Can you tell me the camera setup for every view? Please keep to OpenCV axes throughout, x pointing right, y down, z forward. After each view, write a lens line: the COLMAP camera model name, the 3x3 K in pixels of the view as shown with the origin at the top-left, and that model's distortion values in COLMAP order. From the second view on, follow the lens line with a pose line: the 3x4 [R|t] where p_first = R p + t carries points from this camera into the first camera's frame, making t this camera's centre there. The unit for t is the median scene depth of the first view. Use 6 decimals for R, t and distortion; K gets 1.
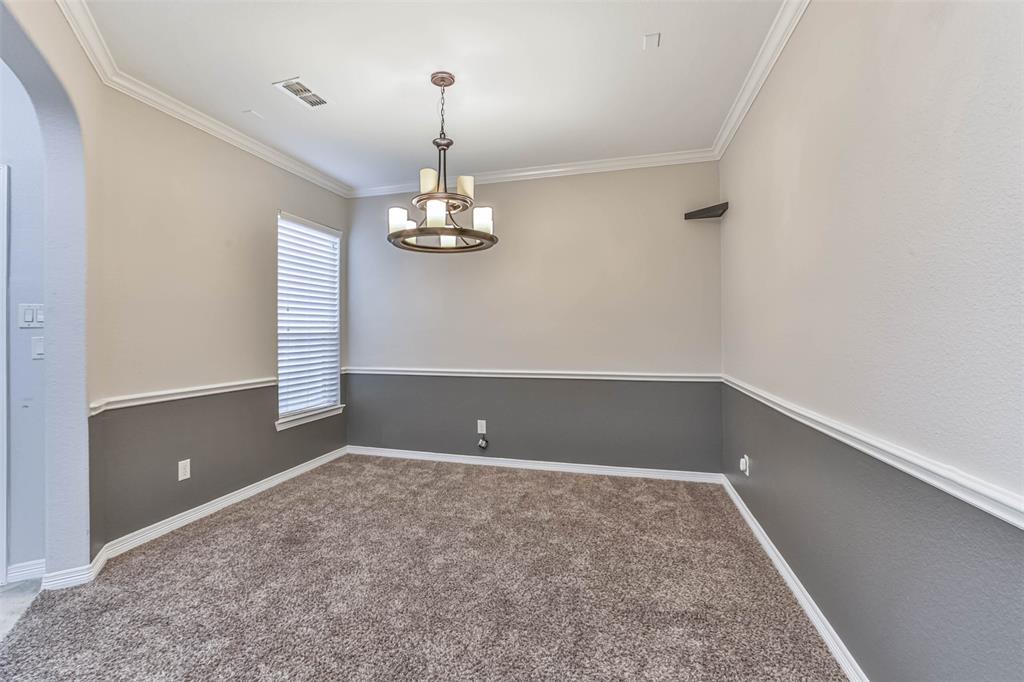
lens RADIAL K [[436.3, 0, 511.3], [0, 436.3, 336.4], [0, 0, 1]] dist [-0.023096, 0.009389]
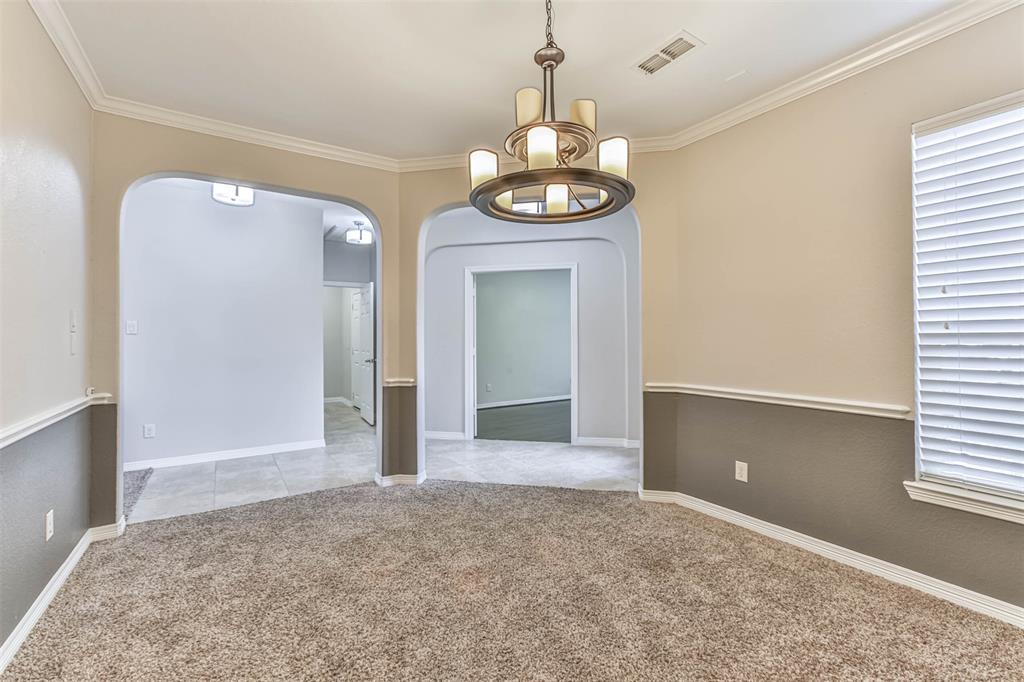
lens RADIAL K [[436.3, 0, 512.0], [0, 436.3, 339.9], [0, 0, 1]] dist [-0.023096, 0.009389]
pose [[-0.672670, 0.007915, -0.739900, 0.269267], [0.000488, 0.999947, 0.010253, -0.005223], [0.739942, 0.006536, -0.672639, 1.005900]]
